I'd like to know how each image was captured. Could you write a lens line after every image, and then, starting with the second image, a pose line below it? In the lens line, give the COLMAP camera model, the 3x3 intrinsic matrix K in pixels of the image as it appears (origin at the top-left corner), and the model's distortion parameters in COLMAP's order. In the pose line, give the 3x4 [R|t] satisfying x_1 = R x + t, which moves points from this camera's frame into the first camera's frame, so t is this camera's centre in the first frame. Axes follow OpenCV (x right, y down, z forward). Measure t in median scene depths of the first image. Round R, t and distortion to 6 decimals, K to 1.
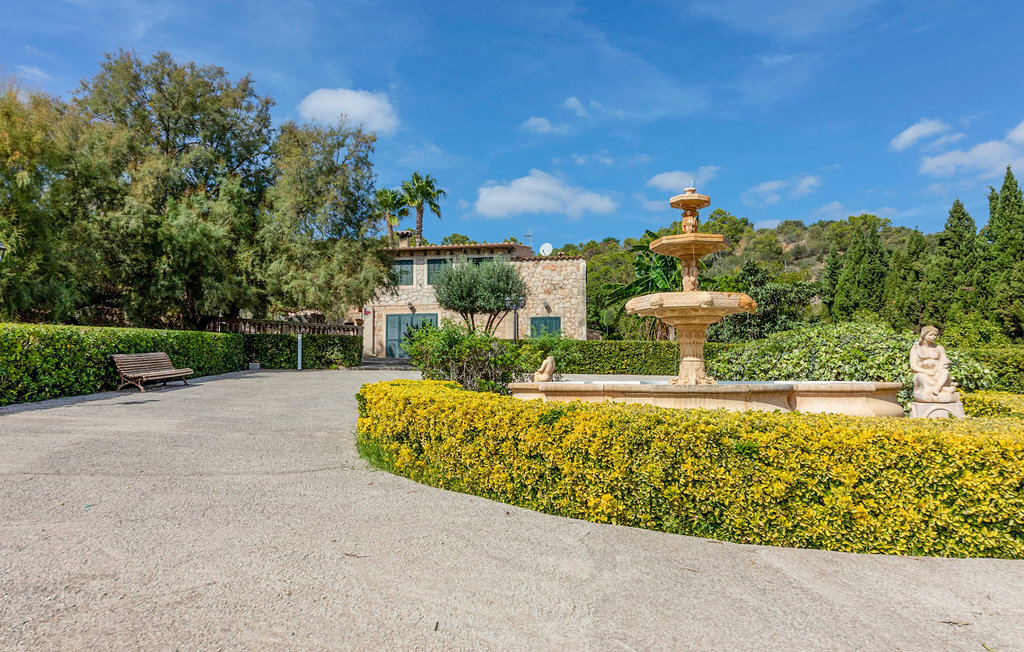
lens RADIAL K [[463.2, 0, 533.5], [0, 463.2, 329.5], [0, 0, 1]] dist [0.001299, -0.000024]
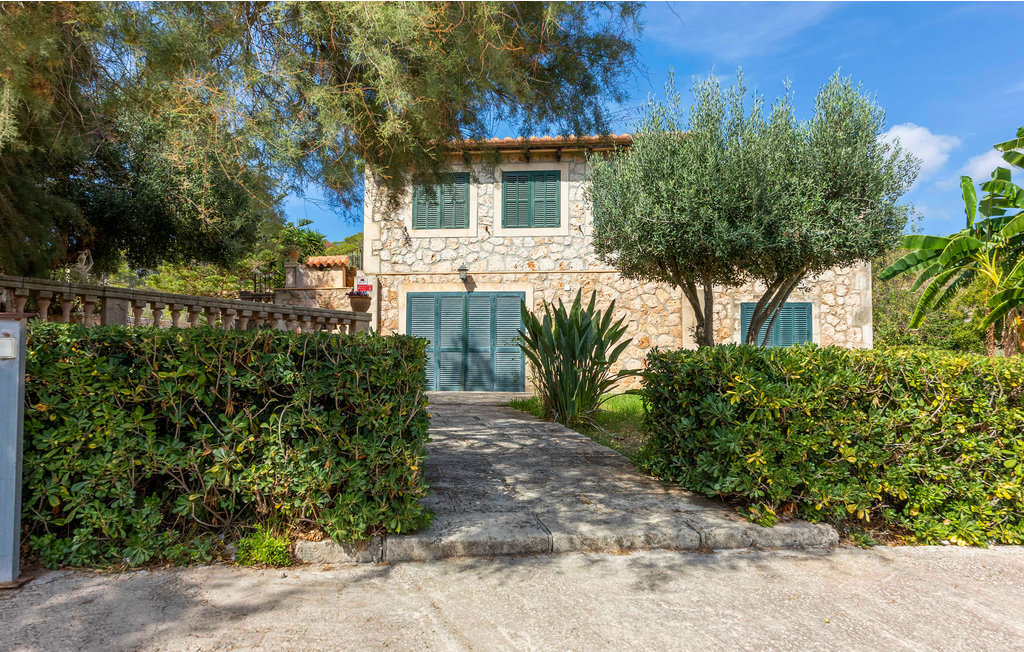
lens RADIAL K [[474.4, 0, 523.6], [0, 474.4, 325.6], [0, 0, 1]] dist [0.001295, 0.000335]
pose [[0.998809, 0.014093, 0.046722, -0.238317], [-0.013037, 0.999654, -0.022840, 0.008576], [-0.047027, 0.022204, 0.998647, 0.564776]]
